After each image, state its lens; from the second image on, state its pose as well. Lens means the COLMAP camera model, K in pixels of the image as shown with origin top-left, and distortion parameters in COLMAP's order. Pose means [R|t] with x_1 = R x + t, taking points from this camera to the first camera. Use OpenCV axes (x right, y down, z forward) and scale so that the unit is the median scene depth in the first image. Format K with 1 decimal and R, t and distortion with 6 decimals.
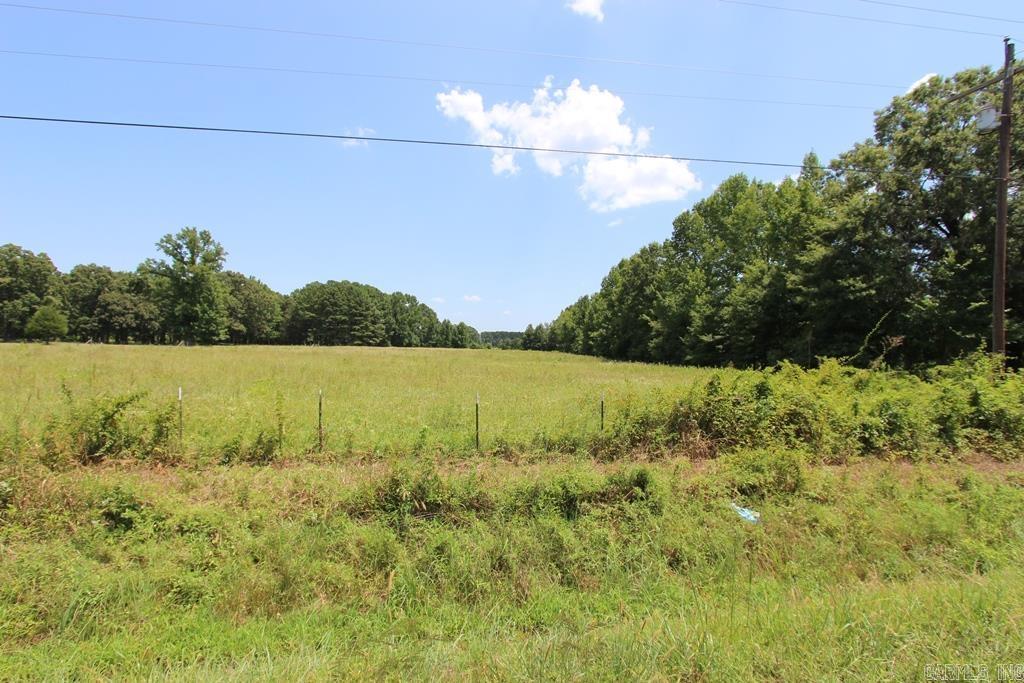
lens RADIAL K [[479.3, 0, 509.1], [0, 479.3, 343.8], [0, 0, 1]] dist [-0.008962, 0.003610]
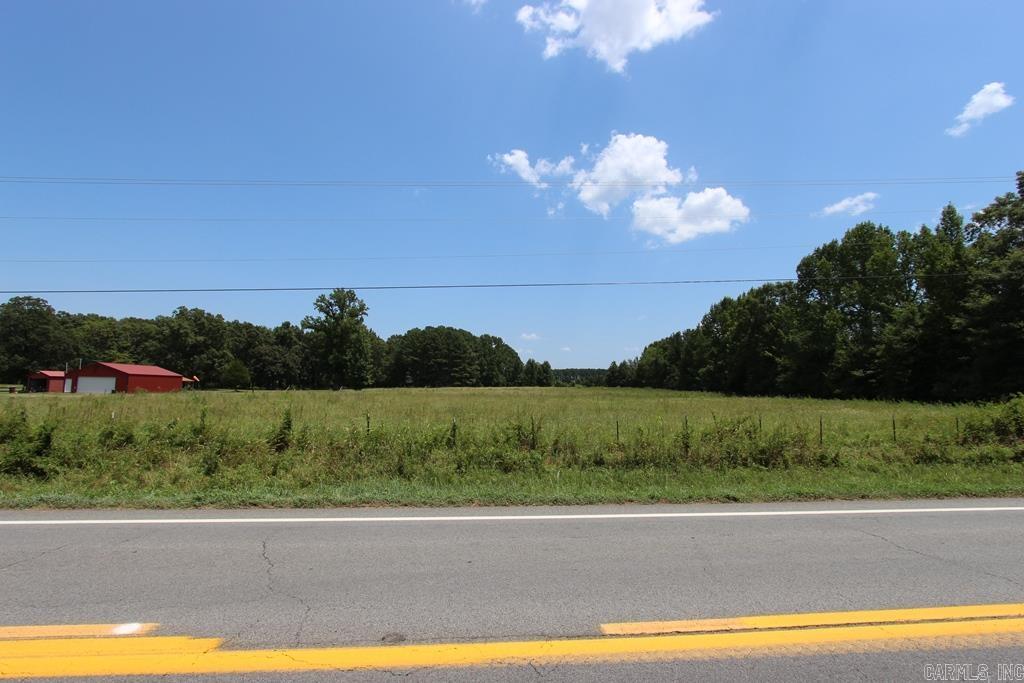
lens RADIAL K [[479.3, 0, 510.3], [0, 479.3, 346.0], [0, 0, 1]] dist [-0.008962, 0.003610]
pose [[0.991831, -0.033185, -0.123164, -0.076842], [0.024079, 0.996915, -0.074703, -0.003415], [0.125263, 0.071127, 0.989571, -0.062923]]
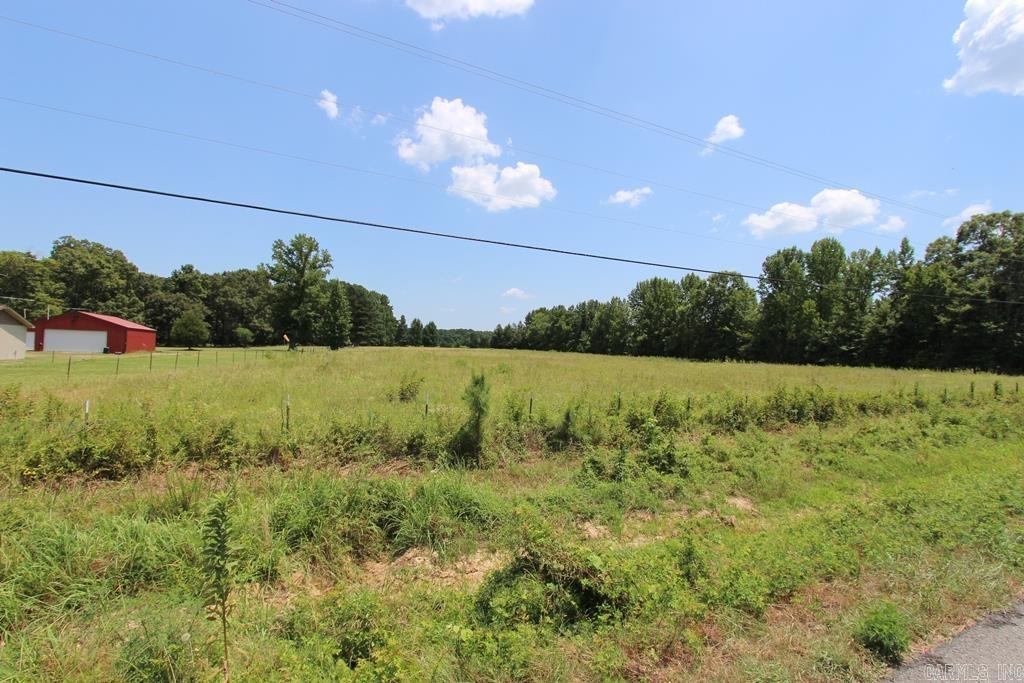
lens RADIAL K [[475.0, 0, 512.3], [0, 475.0, 347.6], [0, 0, 1]] dist [-0.019747, 0.004216]
pose [[0.965780, -0.002984, 0.259346, -0.329059], [-0.001739, 0.999837, 0.017980, -0.012456], [-0.259358, -0.017816, 0.965617, -0.068095]]
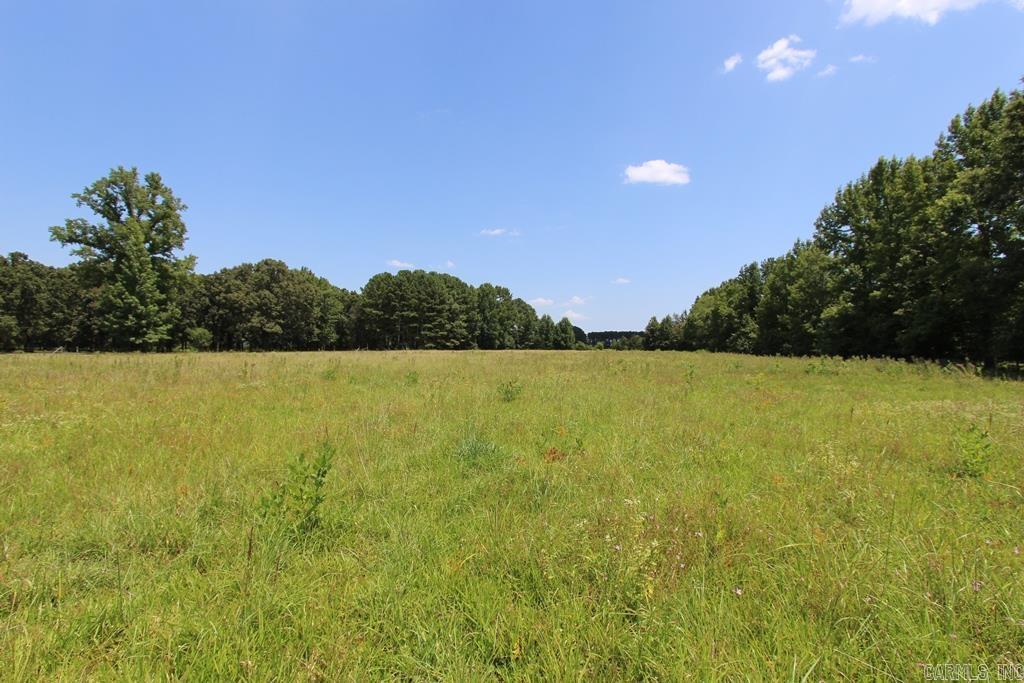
lens RADIAL K [[475.0, 0, 511.6], [0, 475.0, 345.6], [0, 0, 1]] dist [-0.019747, 0.004216]
pose [[0.976319, -0.024800, -0.214908, -0.026112], [0.024314, 0.999692, -0.004902, 0.005803], [0.214963, -0.000439, 0.976622, 0.334338]]
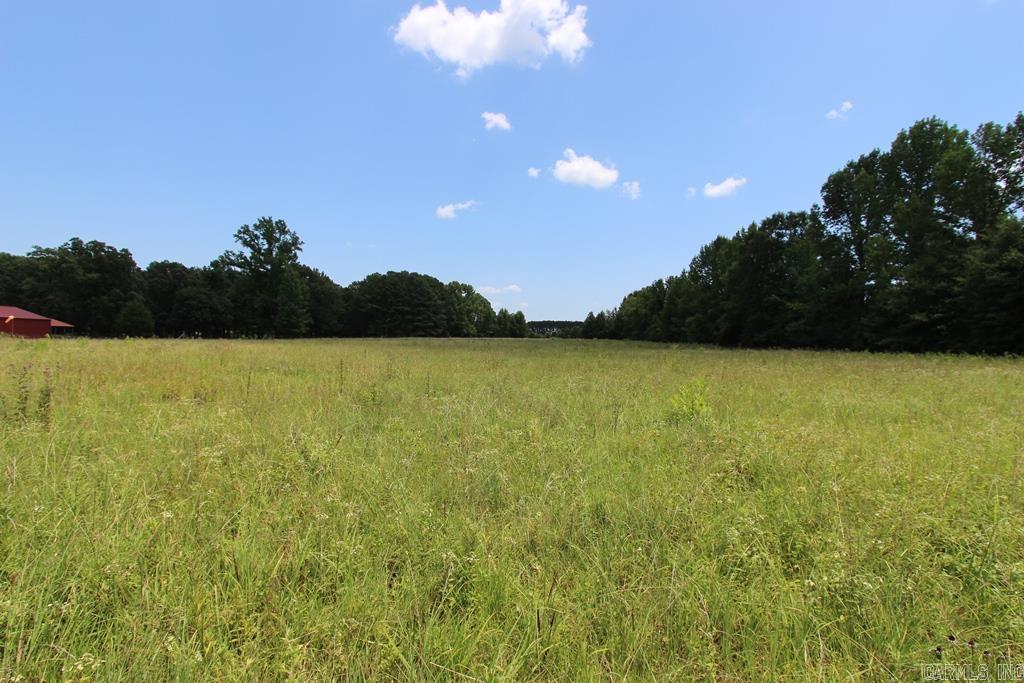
lens RADIAL K [[479.3, 0, 510.6], [0, 479.3, 337.7], [0, 0, 1]] dist [-0.008962, 0.003610]
pose [[0.996699, -0.015800, -0.079635, -0.065798], [0.016467, 0.999834, 0.007736, 0.001522], [0.079500, -0.009022, 0.996794, 0.044469]]
